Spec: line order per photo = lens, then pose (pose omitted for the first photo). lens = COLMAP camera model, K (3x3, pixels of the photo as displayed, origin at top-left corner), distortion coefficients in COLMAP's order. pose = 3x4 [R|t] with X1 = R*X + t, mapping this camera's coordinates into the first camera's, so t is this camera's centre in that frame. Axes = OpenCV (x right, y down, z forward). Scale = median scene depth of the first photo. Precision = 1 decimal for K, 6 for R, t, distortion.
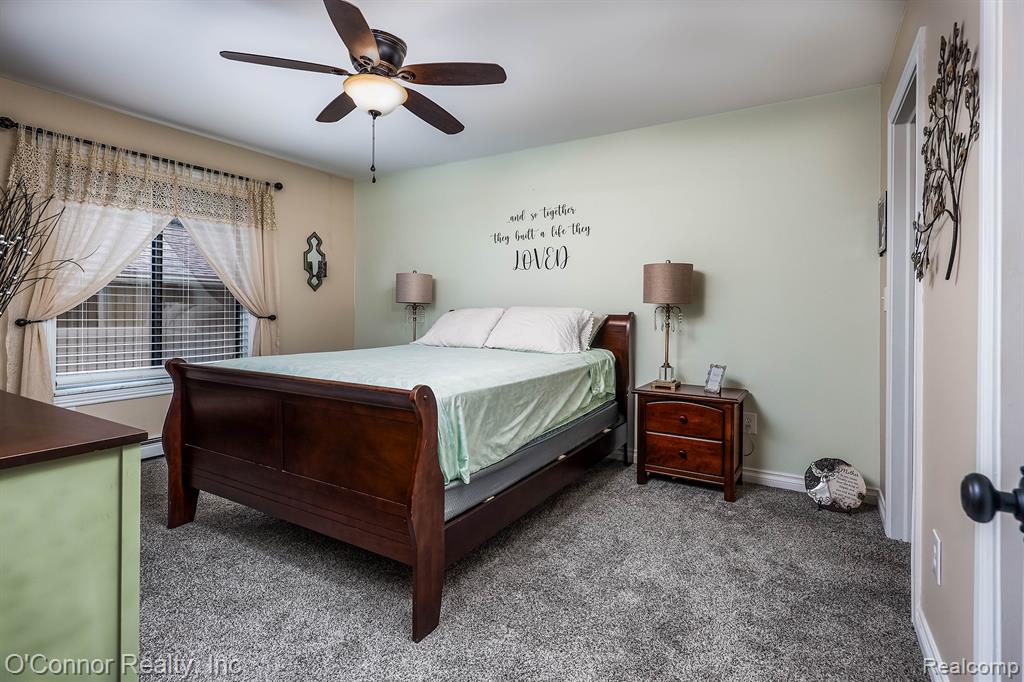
lens RADIAL K [[501.7, 0, 511.8], [0, 501.7, 305.7], [0, 0, 1]] dist [0.000549, 0.000019]
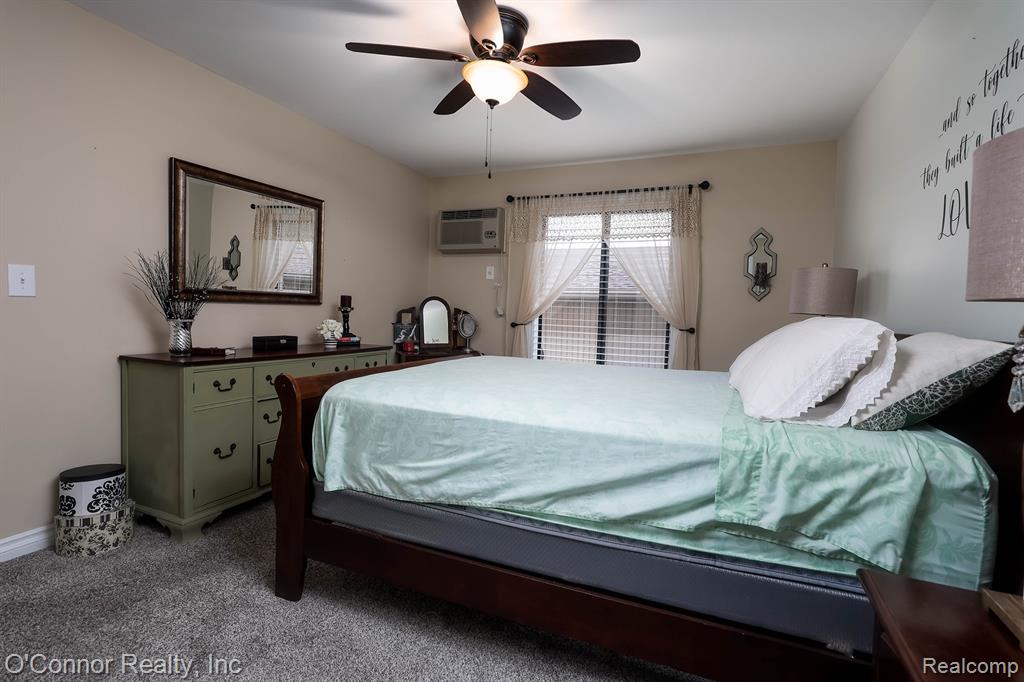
lens RADIAL K [[497.9, 0, 512.0], [0, 497.9, 341.0], [0, 0, 1]] dist [0.001677, -0.000131]
pose [[0.138716, 0.050038, -0.989067, 0.560618], [-0.024673, 0.998587, 0.047059, 0.011443], [0.990025, 0.017875, 0.139754, 0.775653]]
